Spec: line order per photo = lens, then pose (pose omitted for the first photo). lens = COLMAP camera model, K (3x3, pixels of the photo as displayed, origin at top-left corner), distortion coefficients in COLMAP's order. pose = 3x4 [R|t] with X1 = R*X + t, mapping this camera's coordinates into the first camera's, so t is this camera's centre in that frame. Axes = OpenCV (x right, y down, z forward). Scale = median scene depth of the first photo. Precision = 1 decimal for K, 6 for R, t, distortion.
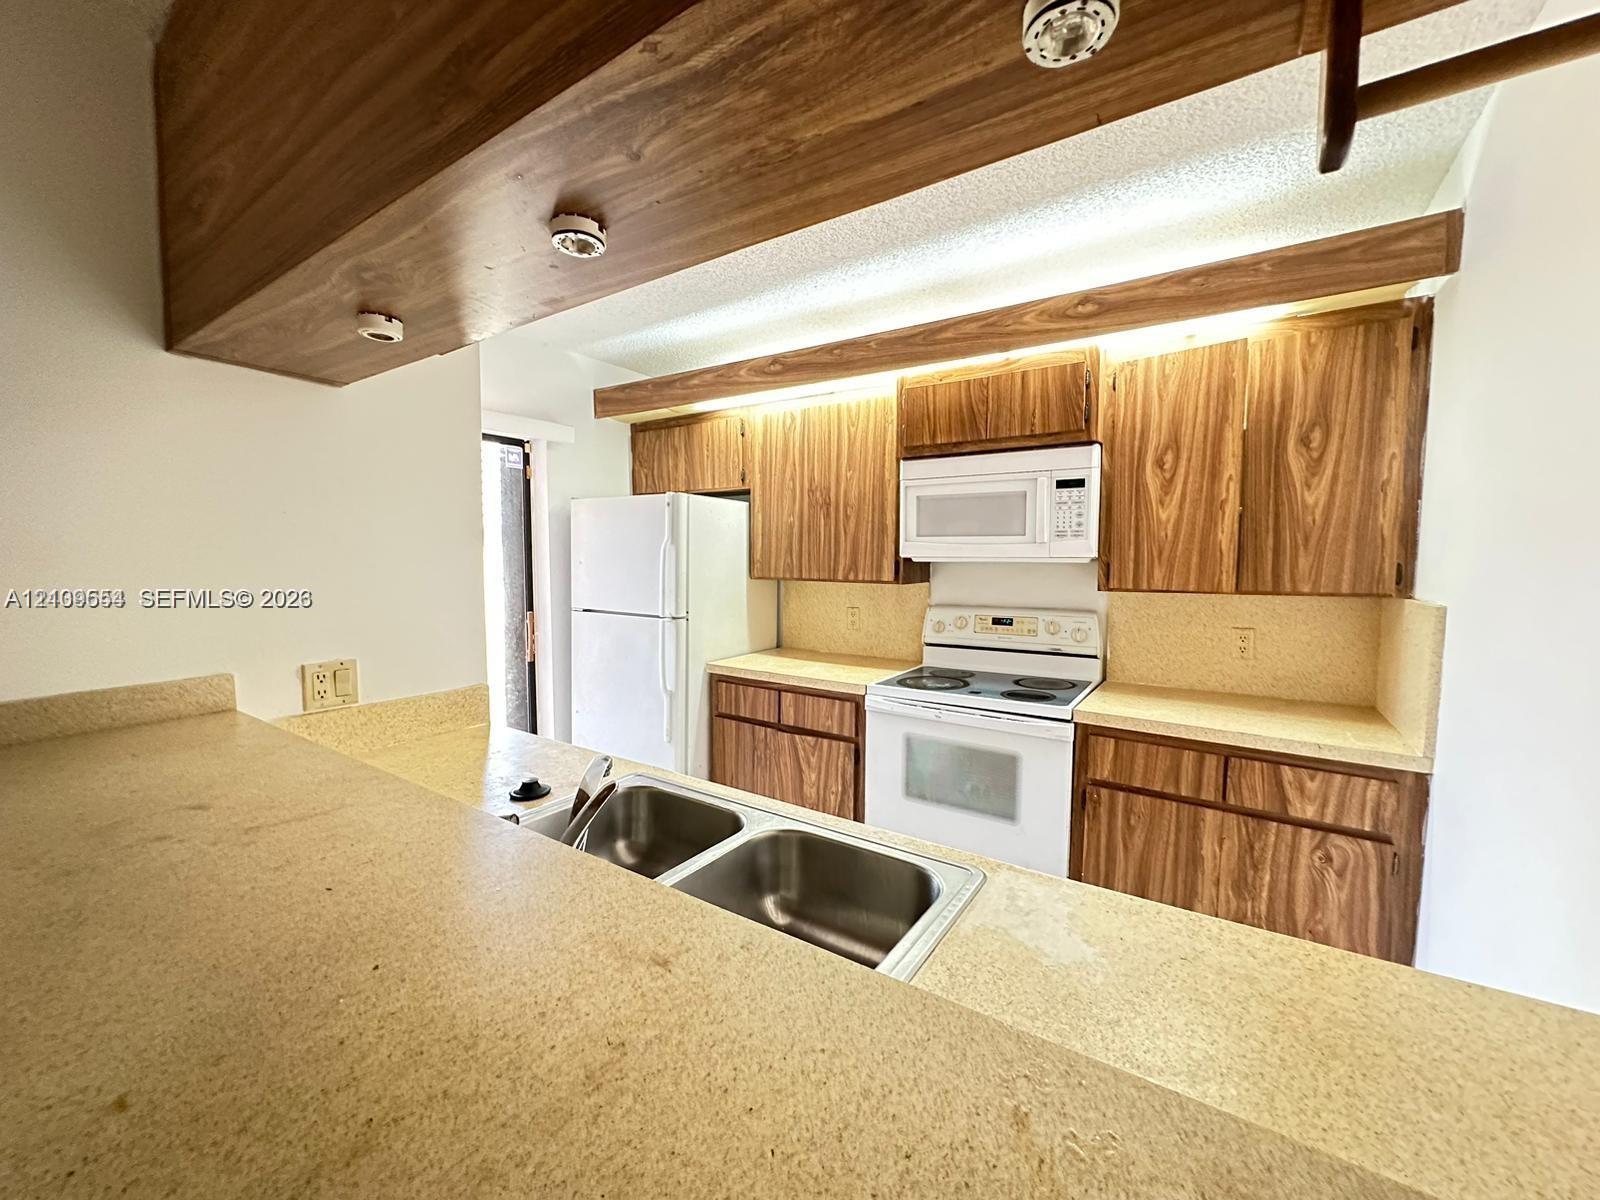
lens RADIAL K [[635.3, 0, 802.3], [0, 635.3, 598.3], [0, 0, 1]] dist [-0.001831, 0.000869]
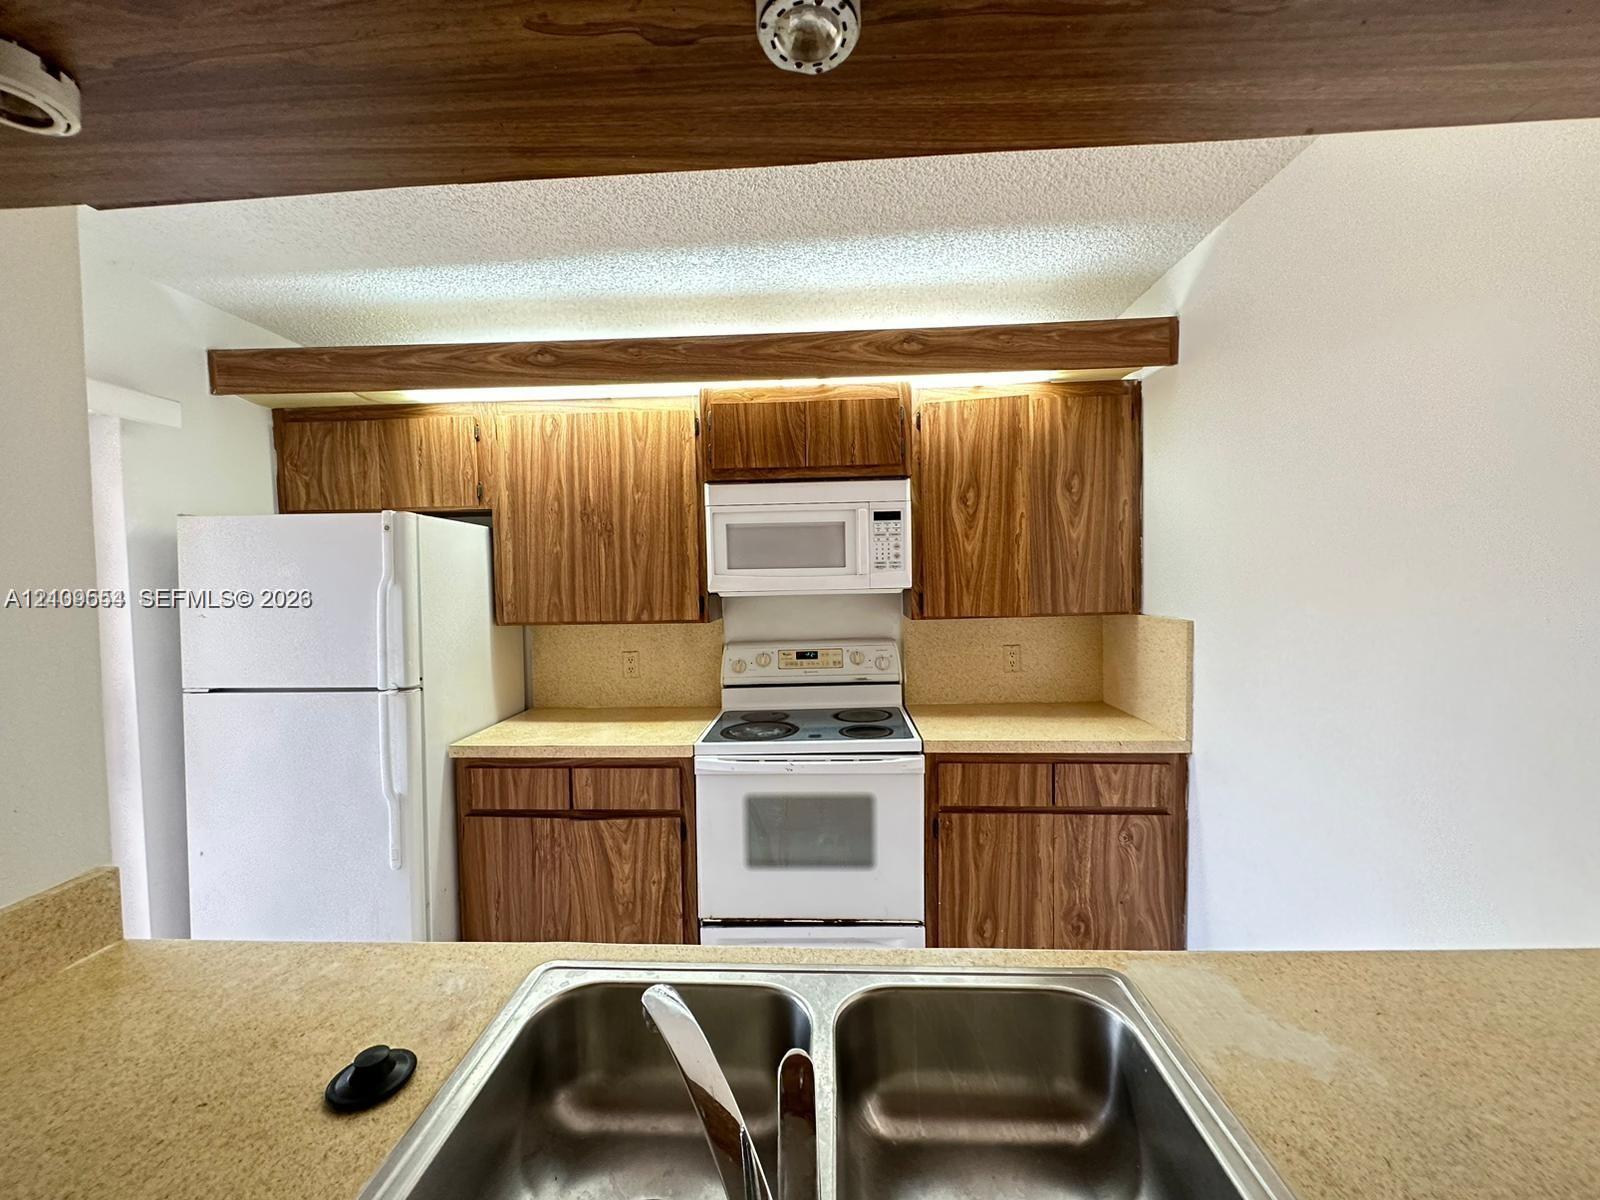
lens RADIAL K [[635.3, 0, 798.3], [0, 635.3, 599.5], [0, 0, 1]] dist [-0.001831, 0.000869]
pose [[0.857468, -0.039428, 0.513025, -0.211093], [0.058389, 0.998075, -0.020884, -0.032036], [-0.511214, 0.047862, 0.858119, 0.195483]]
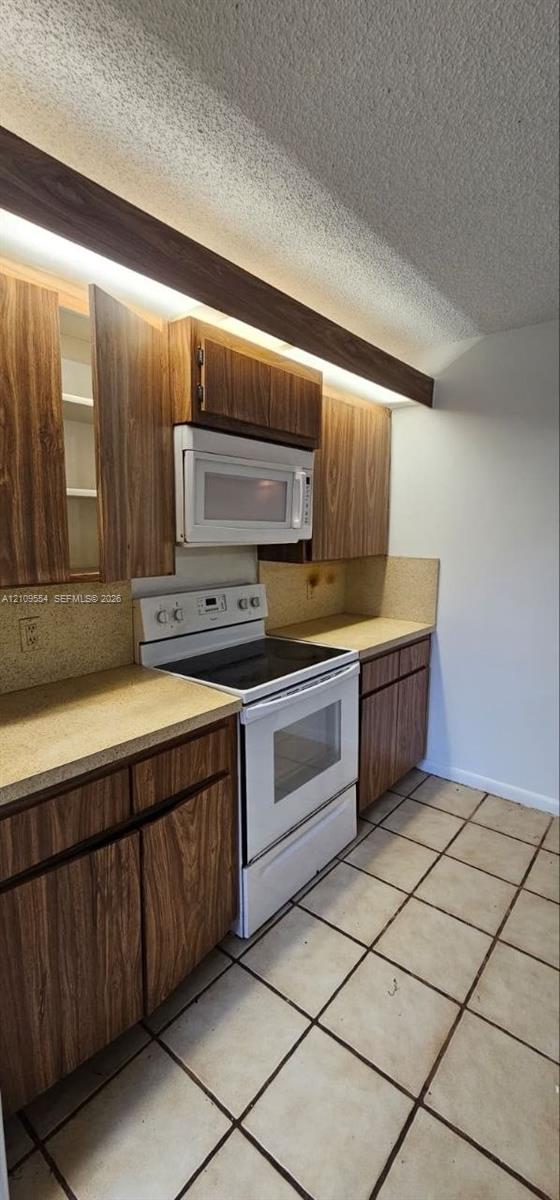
lens RADIAL K [[496.4, 0, 287.3], [0, 496.4, 588.4], [0, 0, 1]] dist [0.000462, -0.000746]
pose [[0.085652, -0.128988, 0.987940, -0.534538], [0.056170, 0.990632, 0.124470, -0.086695], [-0.994741, 0.044831, 0.092094, 0.891284]]
